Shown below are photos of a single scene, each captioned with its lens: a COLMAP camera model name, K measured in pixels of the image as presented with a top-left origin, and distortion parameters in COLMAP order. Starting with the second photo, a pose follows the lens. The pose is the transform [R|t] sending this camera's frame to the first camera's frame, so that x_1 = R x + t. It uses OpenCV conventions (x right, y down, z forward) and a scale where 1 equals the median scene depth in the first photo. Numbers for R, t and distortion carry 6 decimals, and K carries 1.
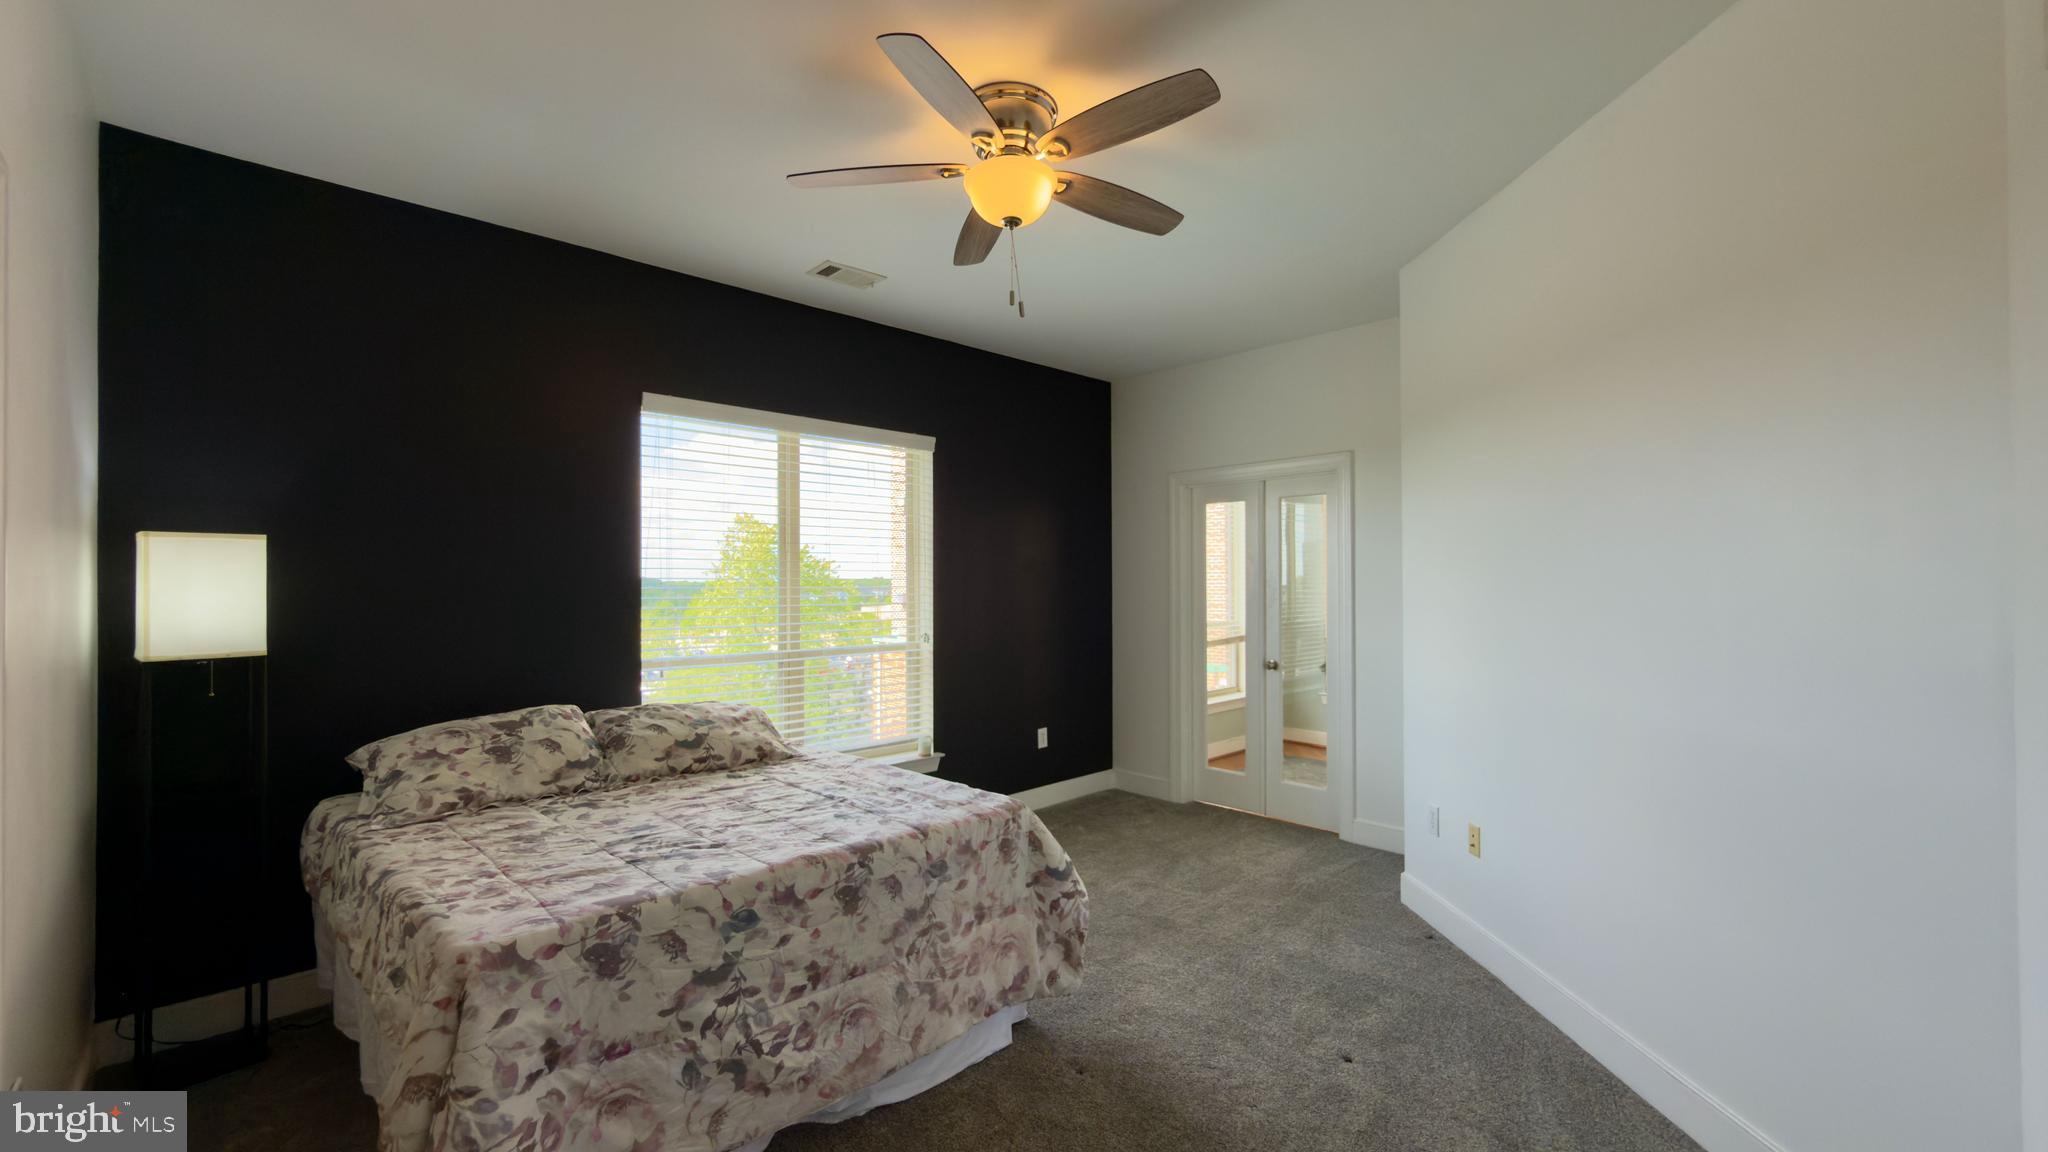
lens RADIAL K [[797.3, 0, 1022.7], [0, 797.3, 589.3], [0, 0, 1]] dist [0.011351, 0.000083]
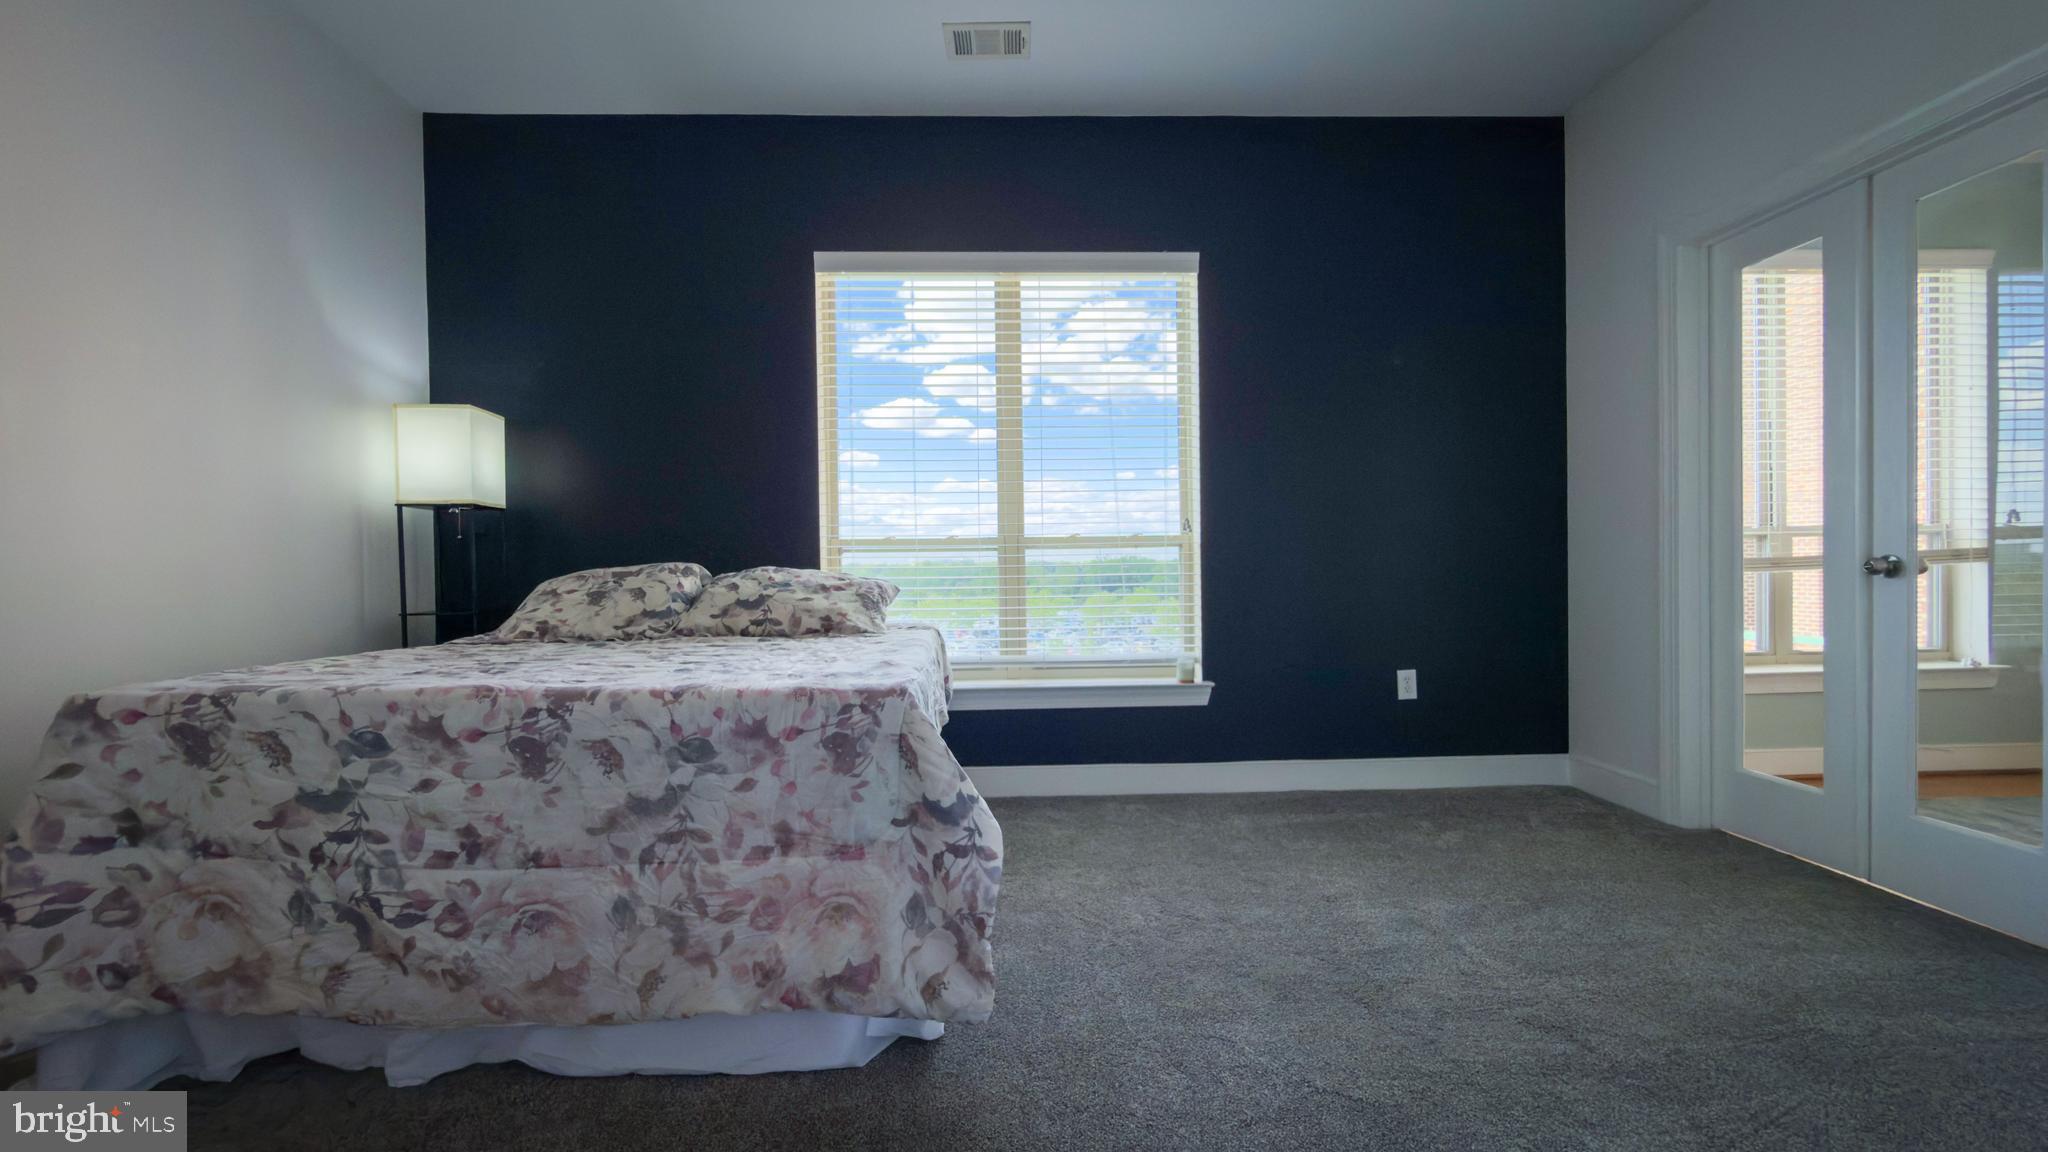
lens RADIAL K [[809.3, 0, 1024.0], [0, 809.3, 576.0], [0, 0, 1]] dist [0.012769, -0.008091]
pose [[0.749956, 0.002509, -0.661483, 0.579507], [0.009594, 0.999846, 0.014670, 0.209039], [0.661418, -0.017348, 0.749817, 0.716926]]
